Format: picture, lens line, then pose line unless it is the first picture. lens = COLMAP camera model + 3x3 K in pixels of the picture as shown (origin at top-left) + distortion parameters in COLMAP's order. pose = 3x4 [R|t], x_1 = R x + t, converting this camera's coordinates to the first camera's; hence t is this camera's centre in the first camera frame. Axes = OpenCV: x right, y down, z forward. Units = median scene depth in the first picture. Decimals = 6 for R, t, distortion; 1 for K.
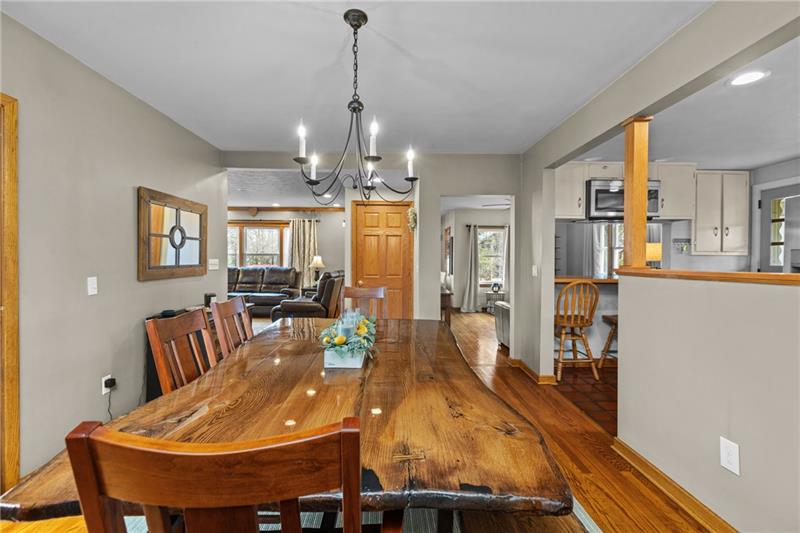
lens RADIAL K [[360.5, 0, 400.2], [0, 360.5, 268.4], [0, 0, 1]] dist [0.004814, 0.000441]
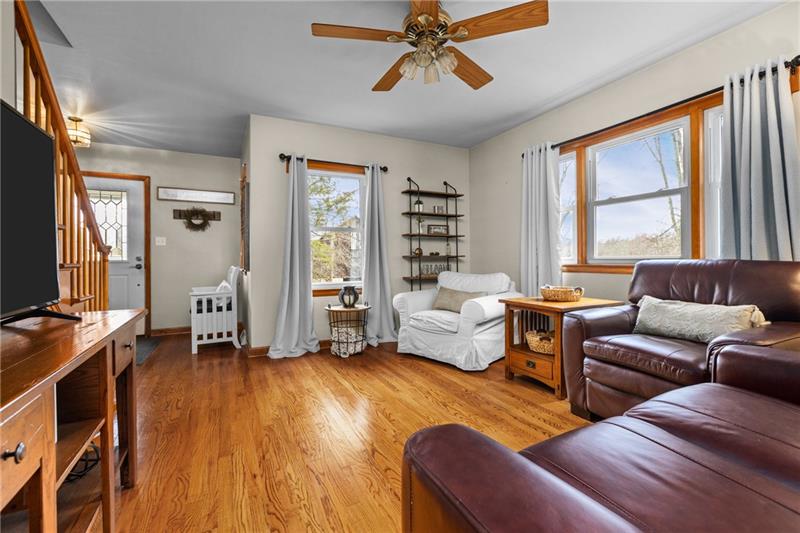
lens RADIAL K [[362.8, 0, 399.6], [0, 362.8, 252.2], [0, 0, 1]] dist [0.005697, -0.002344]
pose [[0.906249, -0.001559, 0.422741, 0.136674], [0.026436, 0.998245, -0.052991, 0.025046], [-0.421916, 0.059198, 0.904700, 0.585090]]
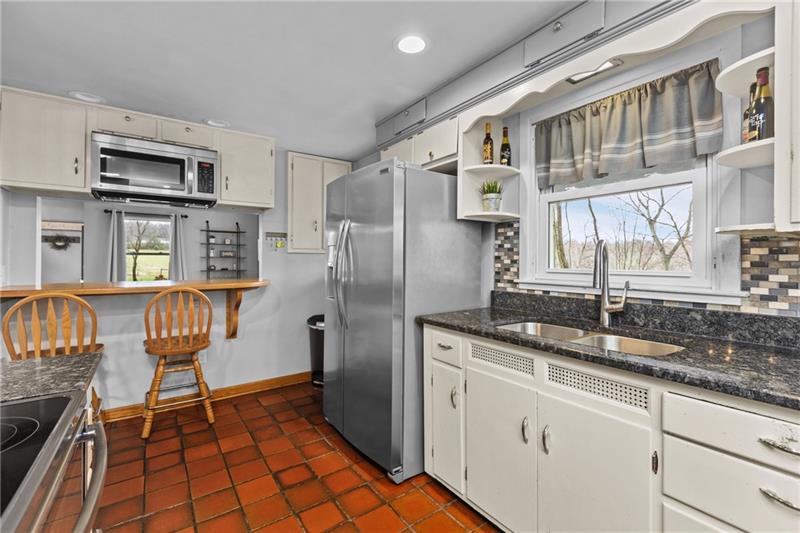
lens RADIAL K [[362.8, 0, 405.5], [0, 362.8, 258.7], [0, 0, 1]] dist [0.005697, -0.002344]
pose [[0.841865, 0.000229, 0.539689, 0.313997], [0.013219, 0.999691, -0.021043, -0.000578], [-0.539527, 0.024850, 0.841602, 0.081332]]
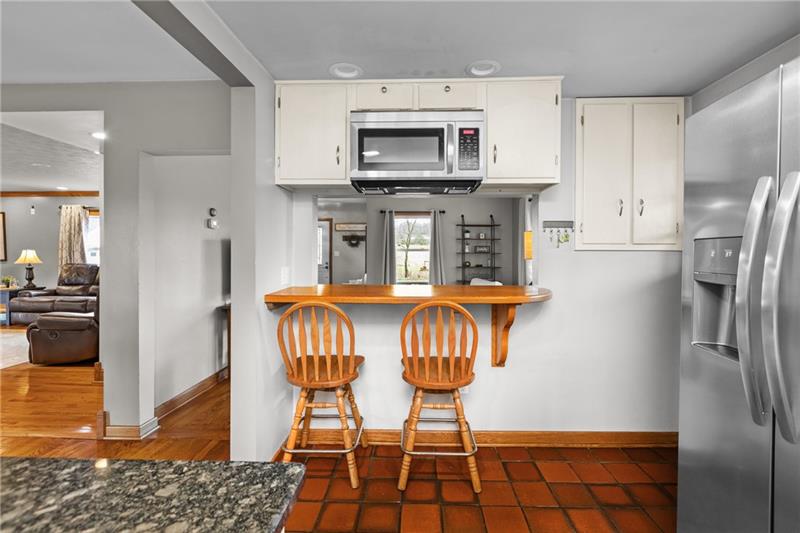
lens RADIAL K [[362.8, 0, 404.4], [0, 362.8, 256.3], [0, 0, 1]] dist [0.005697, -0.002344]
pose [[0.996899, -0.002095, -0.078663, 0.315991], [0.001106, 0.999920, -0.012612, -0.010776], [0.078683, 0.012486, 0.996821, 0.227061]]
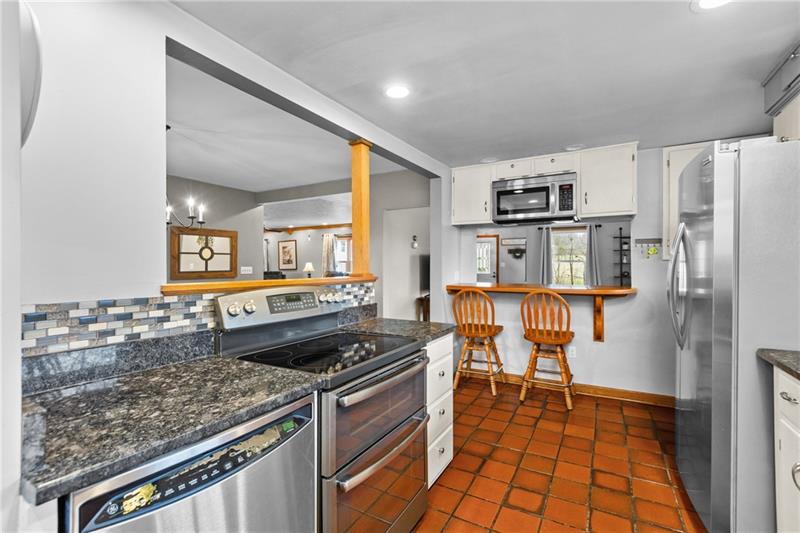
lens RADIAL K [[362.8, 0, 401.7], [0, 362.8, 264.1], [0, 0, 1]] dist [0.005697, -0.002344]
pose [[0.846089, -0.006105, -0.533006, 0.404714], [-0.007428, 0.999702, -0.023242, -0.003083], [0.532990, 0.023624, 0.845792, 0.035731]]
